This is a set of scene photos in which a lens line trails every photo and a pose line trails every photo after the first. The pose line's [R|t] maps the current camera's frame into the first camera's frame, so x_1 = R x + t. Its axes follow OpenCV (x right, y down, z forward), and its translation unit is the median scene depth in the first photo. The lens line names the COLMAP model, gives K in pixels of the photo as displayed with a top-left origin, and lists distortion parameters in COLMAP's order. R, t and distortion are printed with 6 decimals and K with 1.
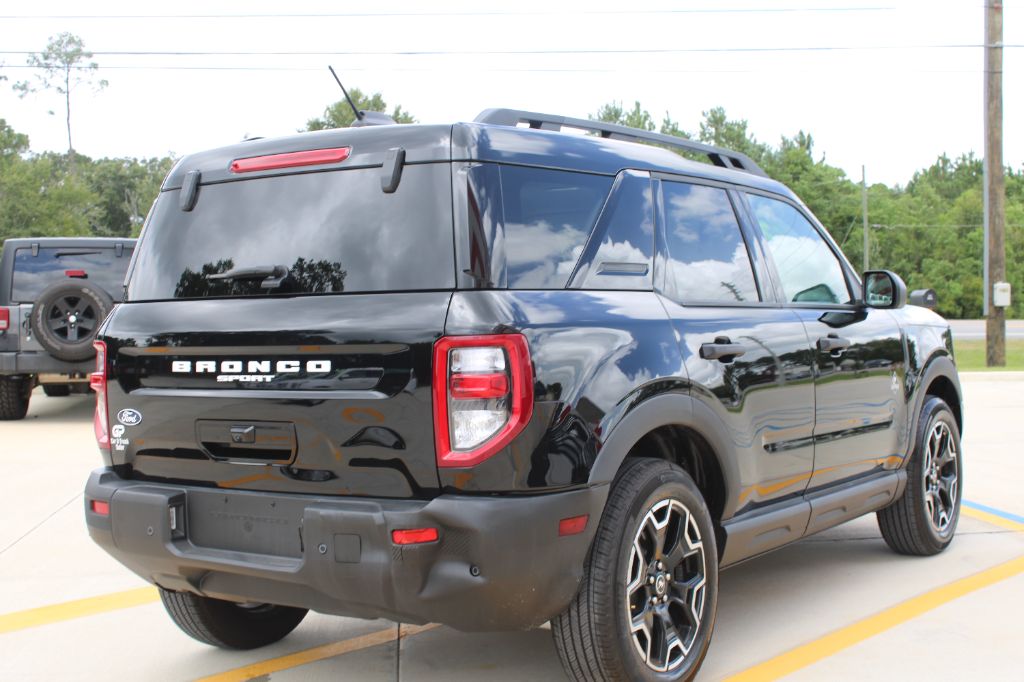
lens RADIAL K [[1428.5, 0, 508.6], [0, 1428.5, 344.9], [0, 0, 1]] dist [0.007282, 0.000000]
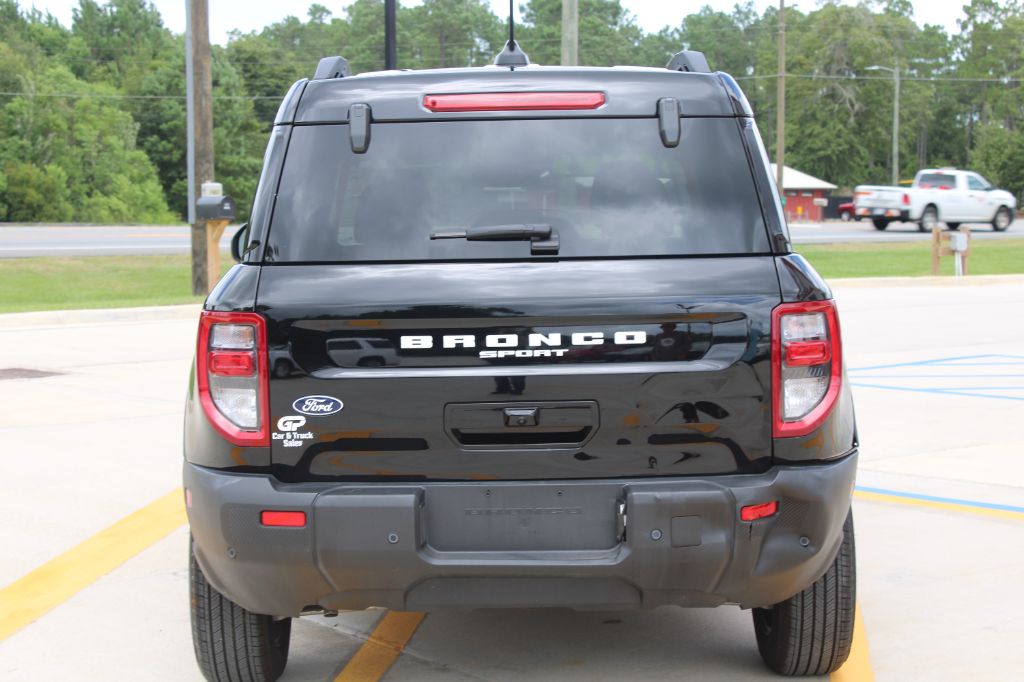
lens RADIAL K [[2037.5, 0, 513.2], [0, 2037.5, 338.6], [0, 0, 1]] dist [0.085807, 0.000000]
pose [[0.814747, -0.035624, 0.578721, -0.896949], [0.010869, 0.998874, 0.046186, -0.042786], [-0.579714, -0.031340, 0.814217, -0.016934]]
